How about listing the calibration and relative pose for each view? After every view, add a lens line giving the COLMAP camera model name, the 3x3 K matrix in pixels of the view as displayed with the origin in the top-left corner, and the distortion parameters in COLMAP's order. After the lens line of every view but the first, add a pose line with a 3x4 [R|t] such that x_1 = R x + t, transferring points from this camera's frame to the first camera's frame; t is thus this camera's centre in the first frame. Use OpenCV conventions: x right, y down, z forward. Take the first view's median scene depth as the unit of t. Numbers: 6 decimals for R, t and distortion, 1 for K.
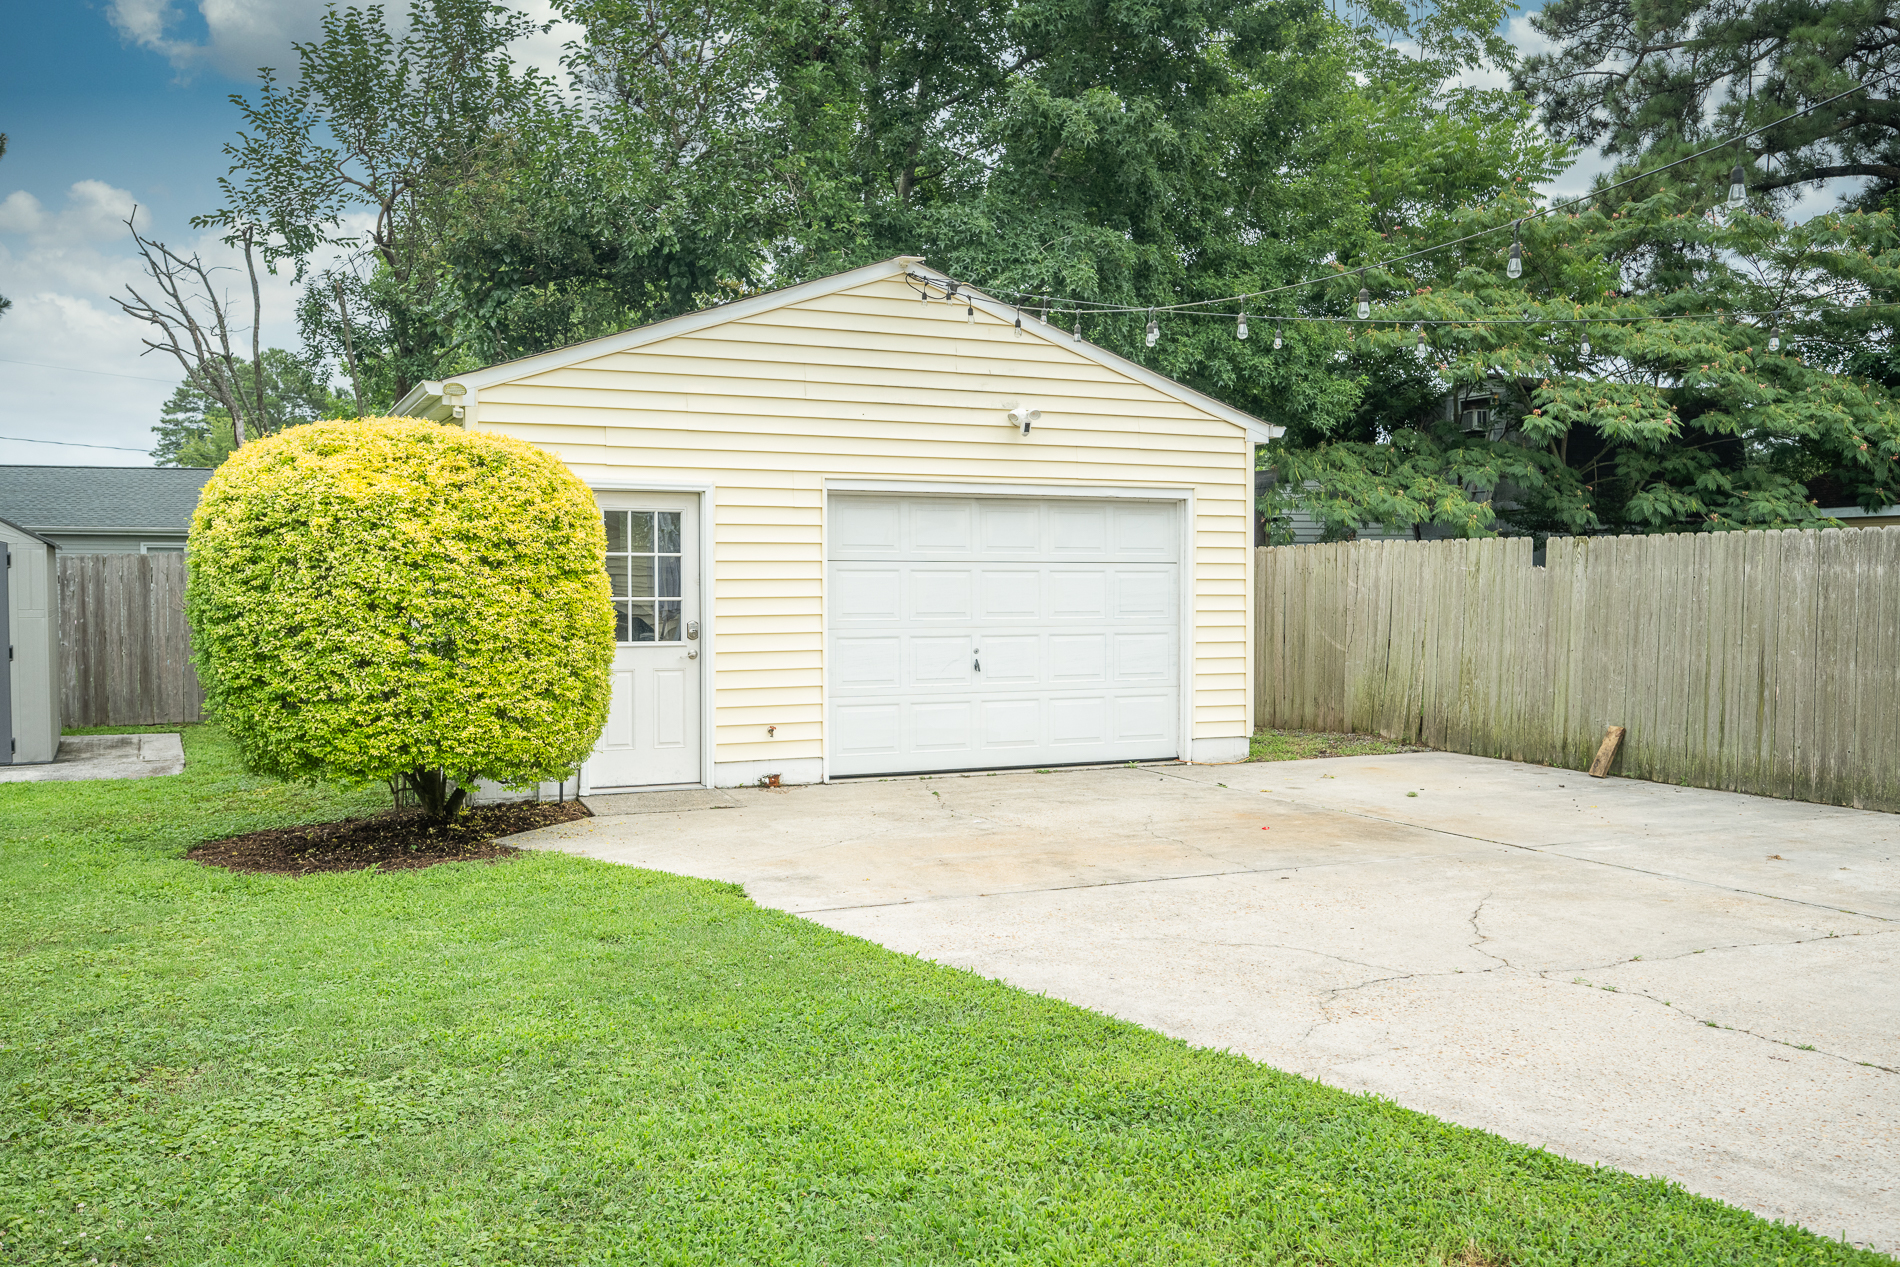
lens RADIAL K [[1615.2, 0, 950.0], [0, 1615.2, 633.5], [0, 0, 1]] dist [0.062578, 0.001004]
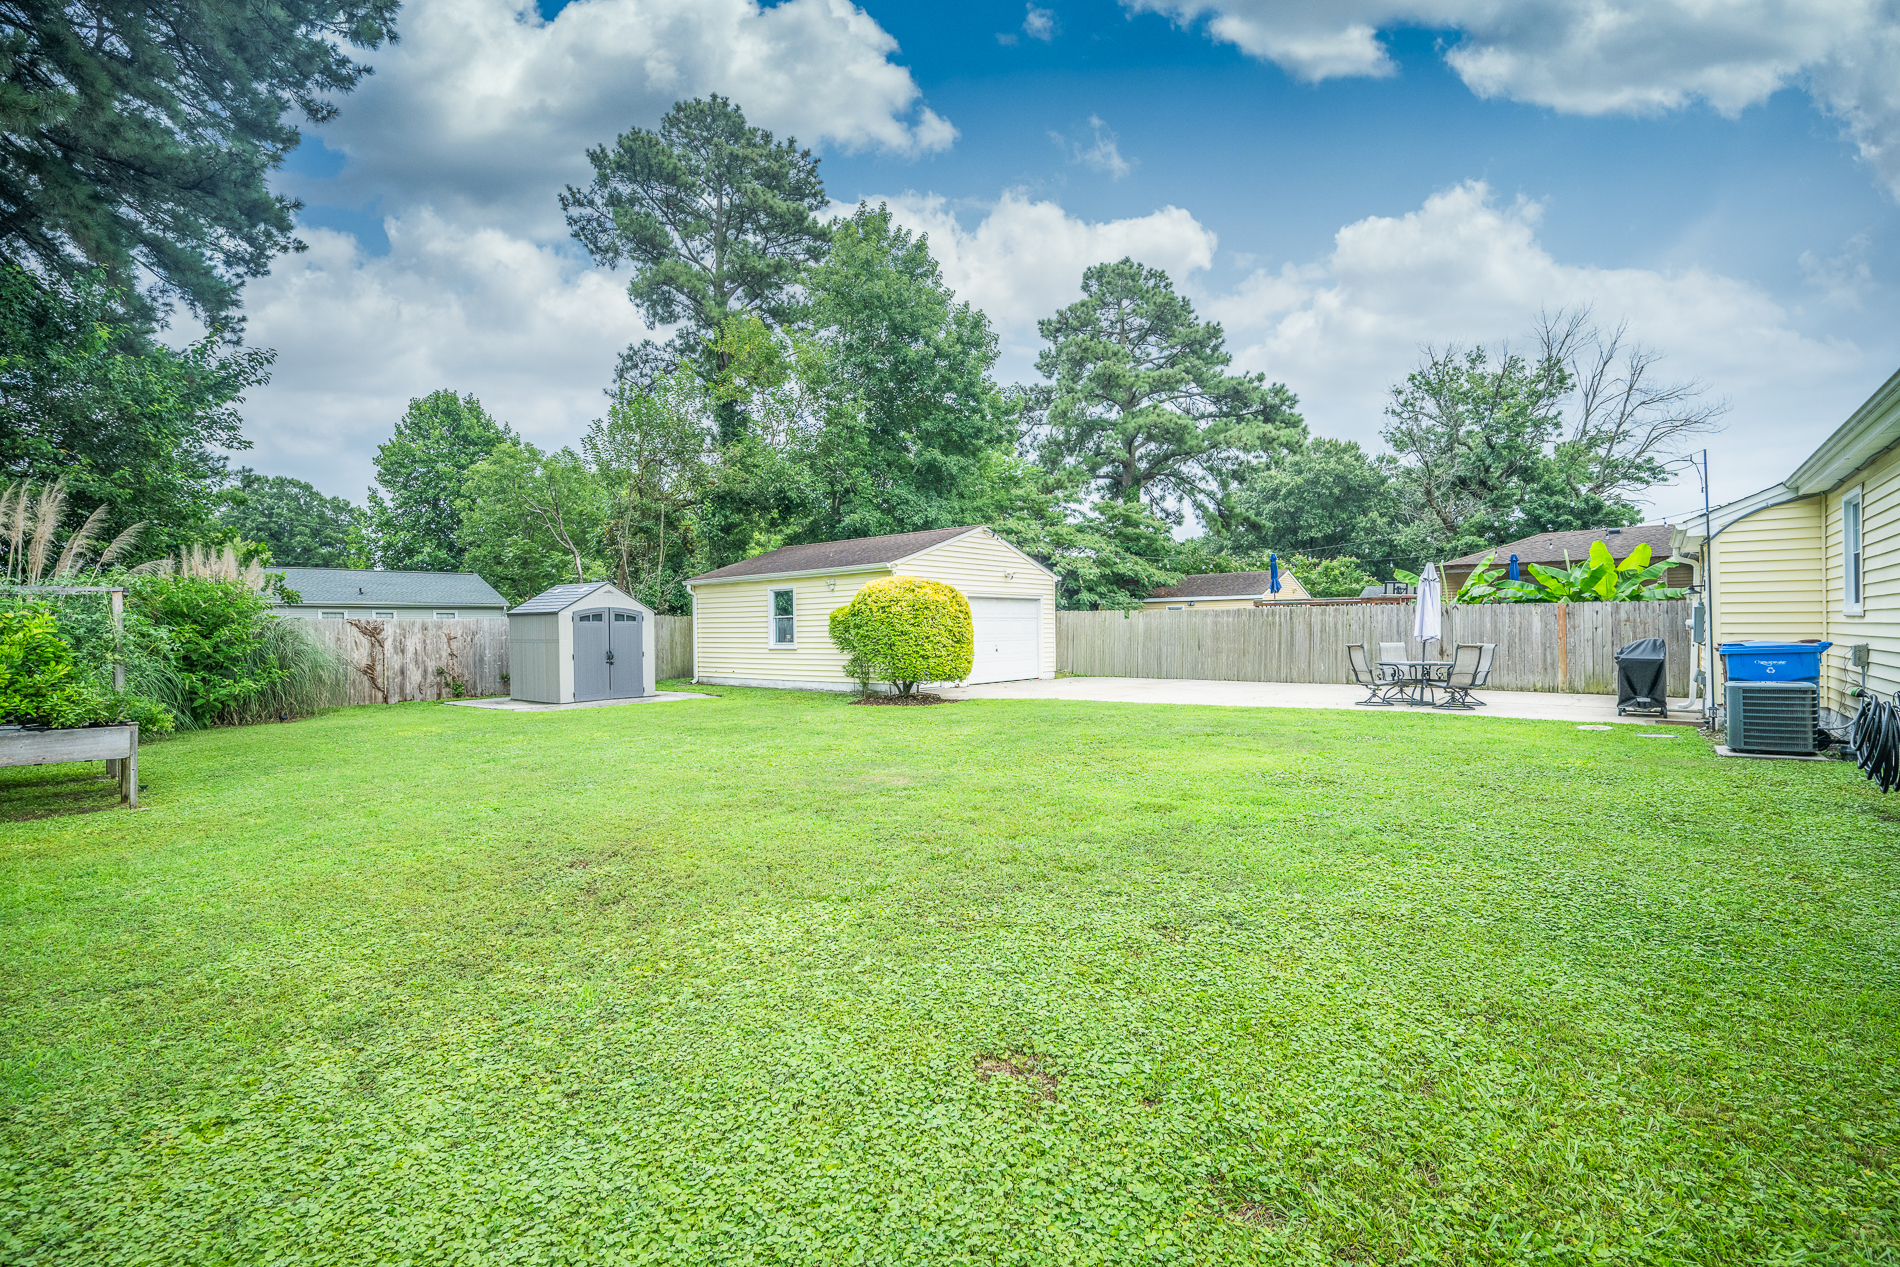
lens RADIAL K [[848.0, 0, 950.0], [0, 848.0, 633.5], [0, 0, 1]] dist [-0.001831, -0.000333]
pose [[0.910386, -0.008857, 0.413665, -0.545337], [0.020685, 0.999495, -0.024125, 0.016958], [-0.413242, 0.030520, 0.910109, -0.346141]]
